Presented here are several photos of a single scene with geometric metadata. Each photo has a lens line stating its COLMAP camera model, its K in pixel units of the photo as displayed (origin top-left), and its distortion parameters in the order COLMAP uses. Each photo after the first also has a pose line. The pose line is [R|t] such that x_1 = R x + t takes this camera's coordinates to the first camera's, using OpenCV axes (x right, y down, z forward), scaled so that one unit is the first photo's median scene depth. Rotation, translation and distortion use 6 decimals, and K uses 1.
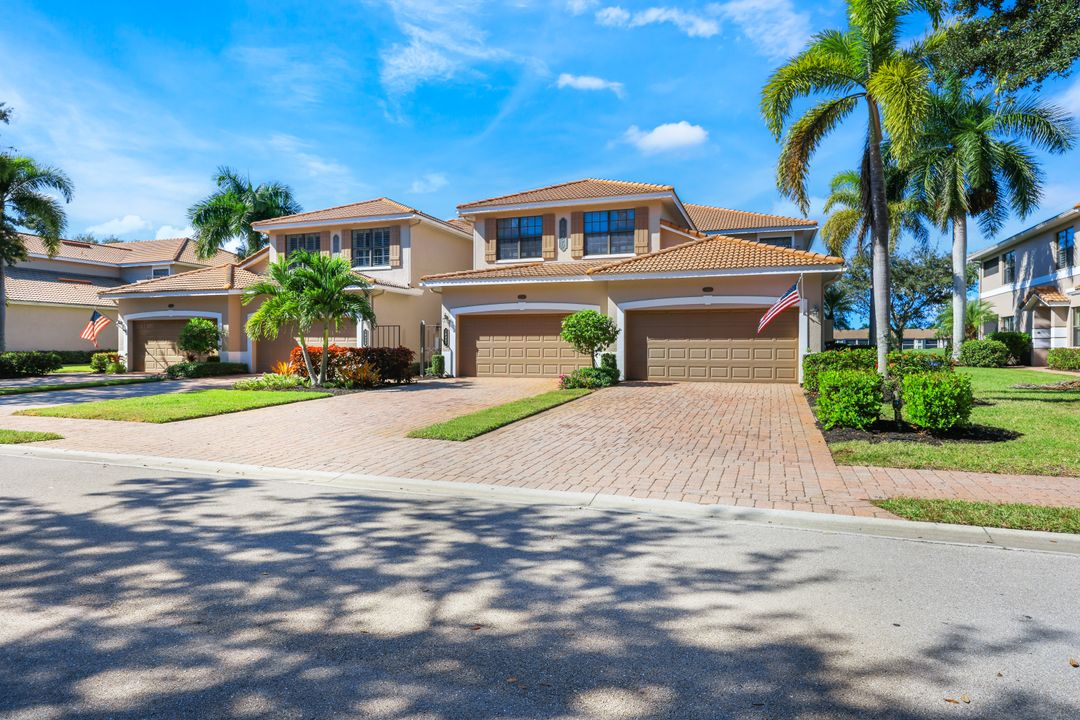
lens RADIAL K [[632.4, 0, 539.1], [0, 632.4, 360.5], [0, 0, 1]] dist [-0.000445, 0.000101]
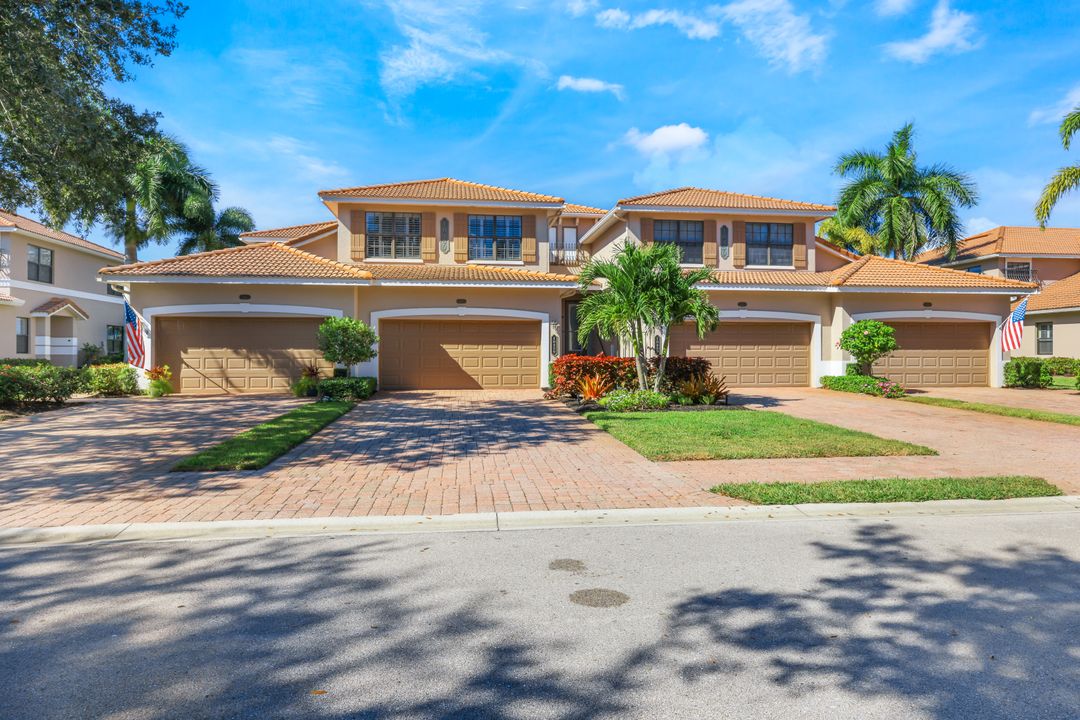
lens RADIAL K [[640.6, 0, 540.2], [0, 640.6, 330.3], [0, 0, 1]] dist [-0.003762, -0.000410]
pose [[0.888190, 0.018557, 0.459101, -0.610603], [0.009519, 0.998226, -0.058765, -0.005490], [-0.459377, 0.056565, 0.886439, 0.228248]]
